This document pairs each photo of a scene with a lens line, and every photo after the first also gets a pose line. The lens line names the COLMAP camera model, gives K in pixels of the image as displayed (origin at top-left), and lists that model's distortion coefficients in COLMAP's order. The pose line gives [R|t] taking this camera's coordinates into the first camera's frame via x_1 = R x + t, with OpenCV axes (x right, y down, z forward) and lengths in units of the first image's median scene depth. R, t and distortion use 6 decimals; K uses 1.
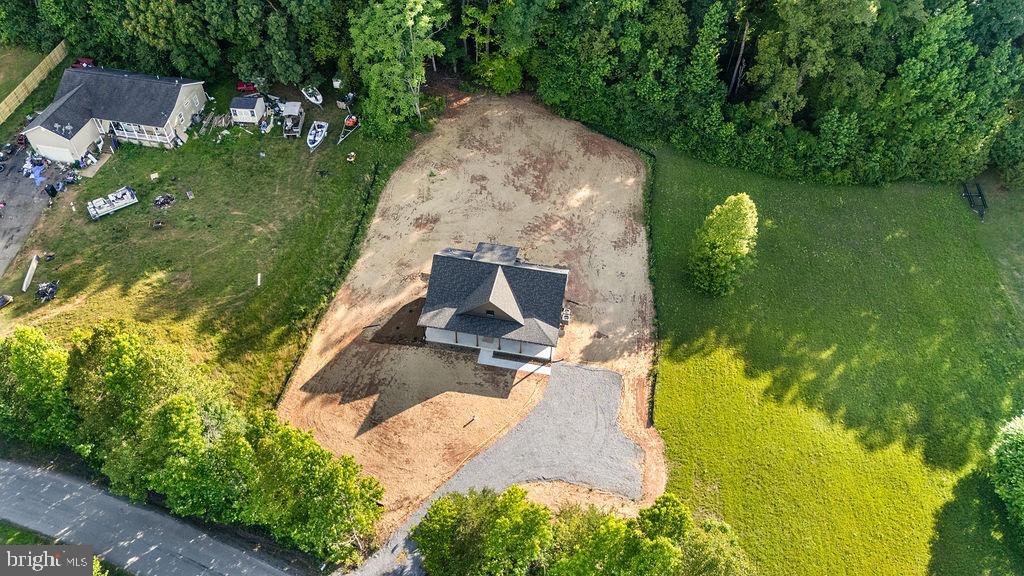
lens RADIAL K [[752.2, 0, 514.8], [0, 752.2, 290.0], [0, 0, 1]] dist [0.071536, -0.082421]
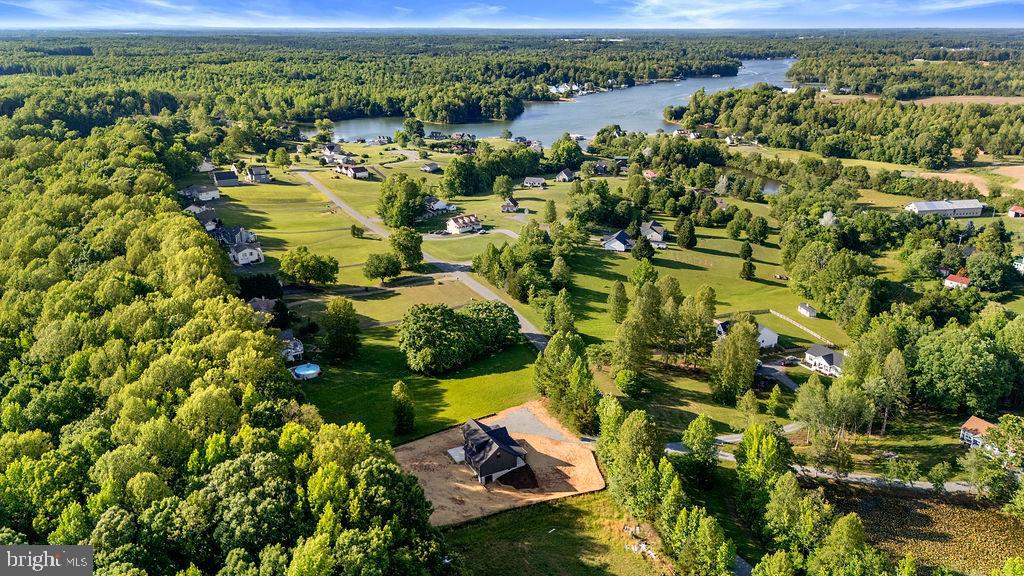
lens RADIAL K [[752.2, 0, 514.8], [0, 752.2, 290.0], [0, 0, 1]] dist [0.071536, -0.082421]
pose [[-0.631970, -0.267746, 0.727274, -1.237818], [0.564427, 0.484052, 0.668667, -1.308719], [-0.531071, 0.833070, -0.154784, 0.780423]]
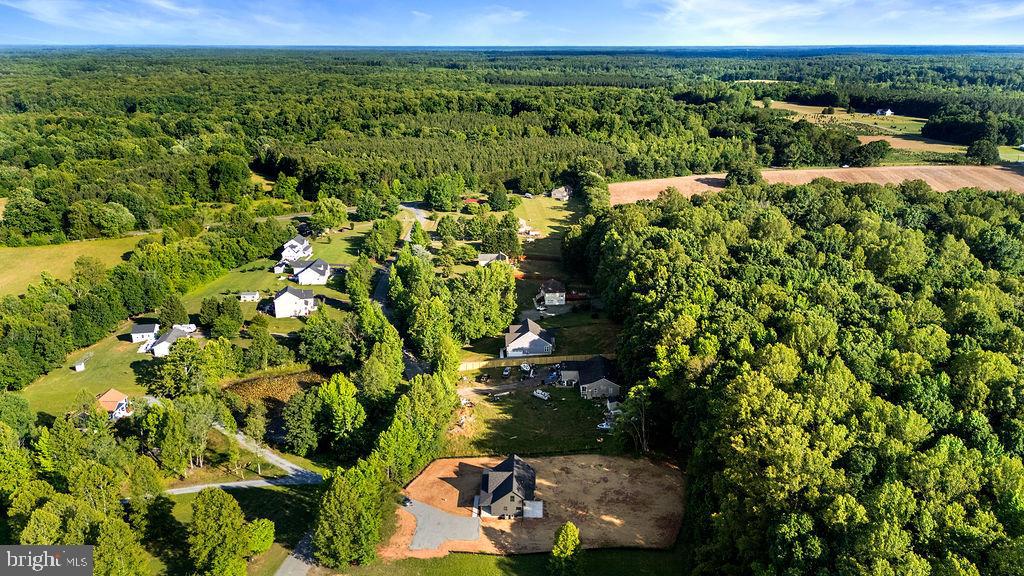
lens RADIAL K [[748.0, 0, 512.0], [0, 748.0, 288.0], [0, 0, 1]] dist [0.079365, -0.104771]
pose [[0.161337, 0.290584, -0.943150, 1.444035], [-0.727289, 0.680997, 0.085403, -0.448040], [0.667099, 0.672164, 0.321209, 0.005301]]
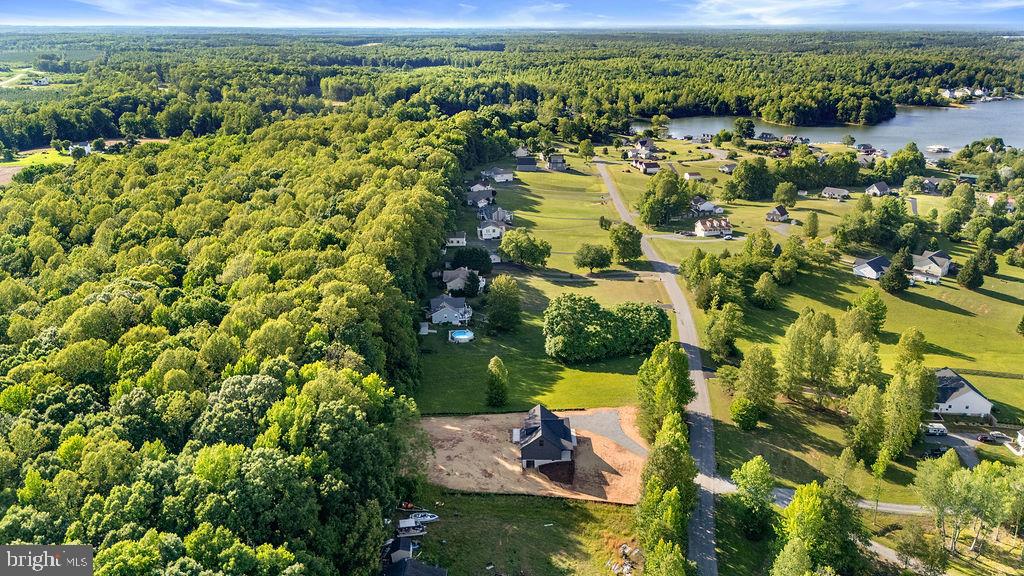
lens RADIAL K [[752.2, 0, 514.8], [0, 752.2, 290.0], [0, 0, 1]] dist [0.071536, -0.082421]
pose [[-0.187167, -0.338364, 0.922214, -1.547523], [0.722232, 0.588944, 0.362665, -0.898298], [-0.665845, 0.733931, 0.134147, 0.398154]]
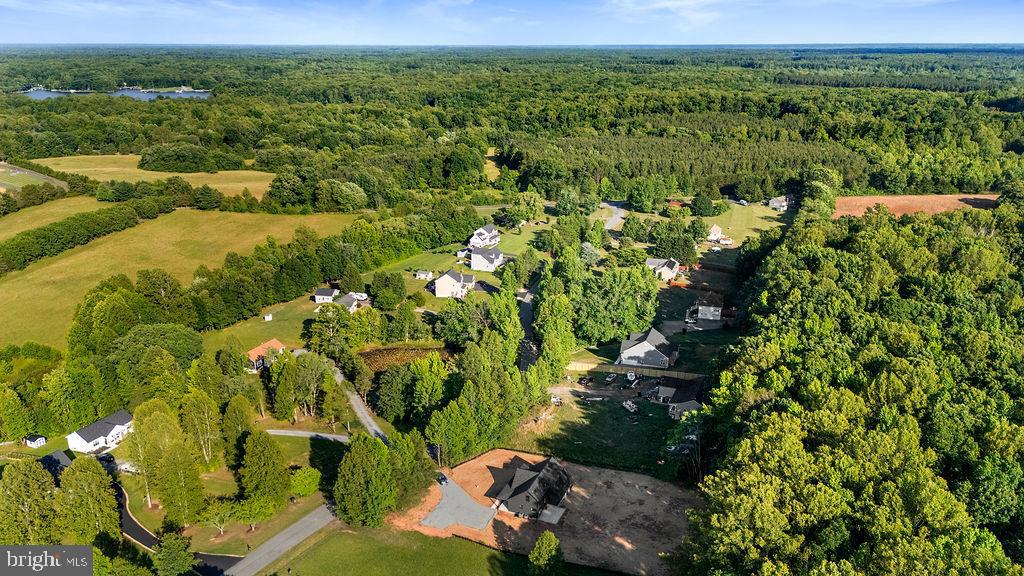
lens RADIAL K [[748.0, 0, 512.0], [0, 748.0, 288.0], [0, 0, 1]] dist [0.079365, -0.104771]
pose [[-0.218539, 0.288400, -0.932237, 1.432652], [-0.721995, 0.594901, 0.353294, -0.816756], [0.656479, 0.750279, 0.078214, 0.342186]]
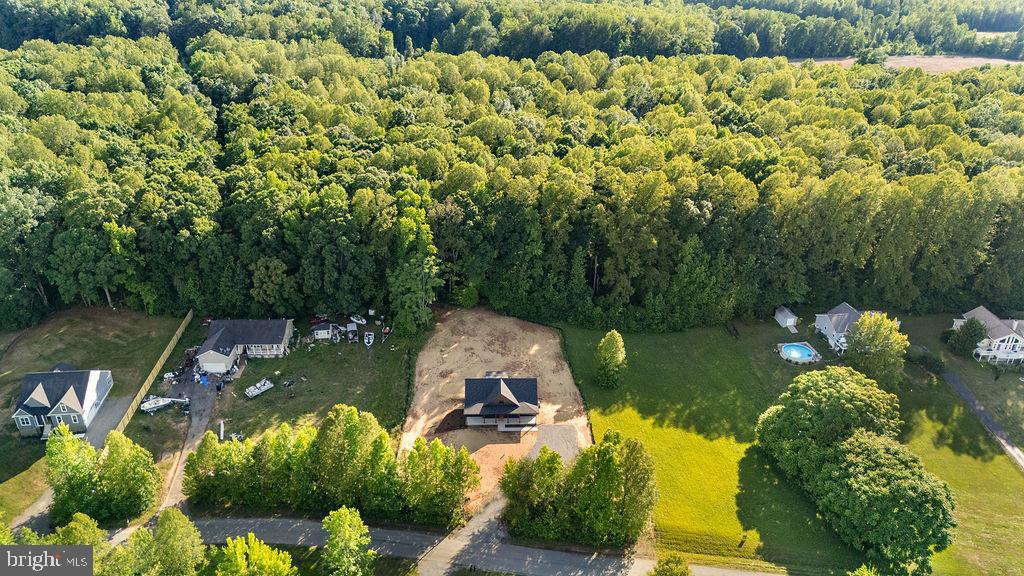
lens RADIAL K [[744.2, 0, 514.2], [0, 744.2, 288.2], [0, 0, 1]] dist [0.064718, -0.065059]
pose [[0.975462, -0.104040, 0.194037, -0.270353], [0.164243, 0.930779, -0.326610, 0.306681], [-0.146625, 0.350465, 0.925027, -0.677144]]
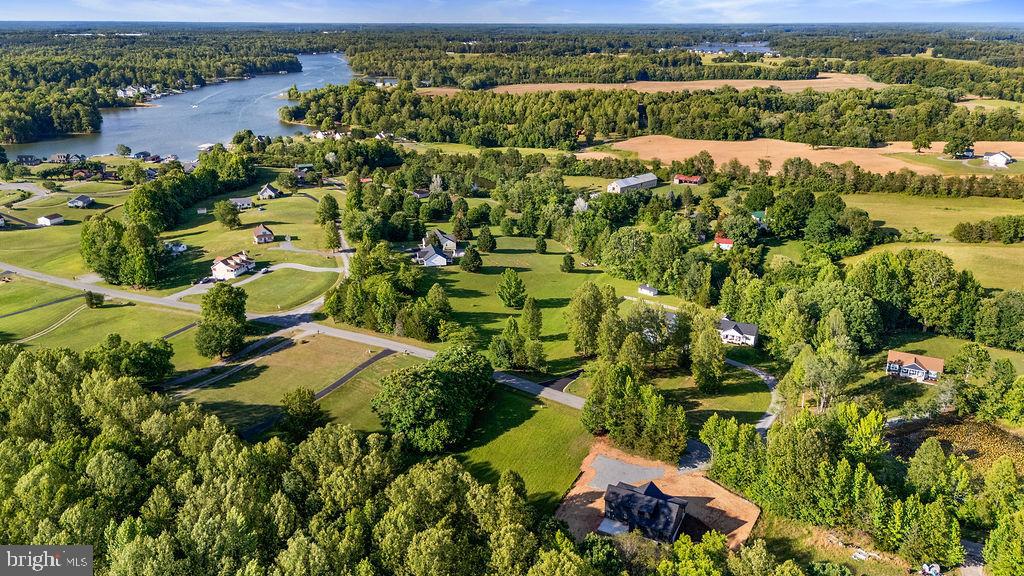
lens RADIAL K [[752.2, 0, 514.8], [0, 752.2, 290.0], [0, 0, 1]] dist [0.071536, -0.082421]
pose [[-0.956063, -0.110531, 0.271527, -0.140831], [0.207145, 0.400701, 0.892485, -1.621239], [-0.207449, 0.909517, -0.360199, 1.052286]]
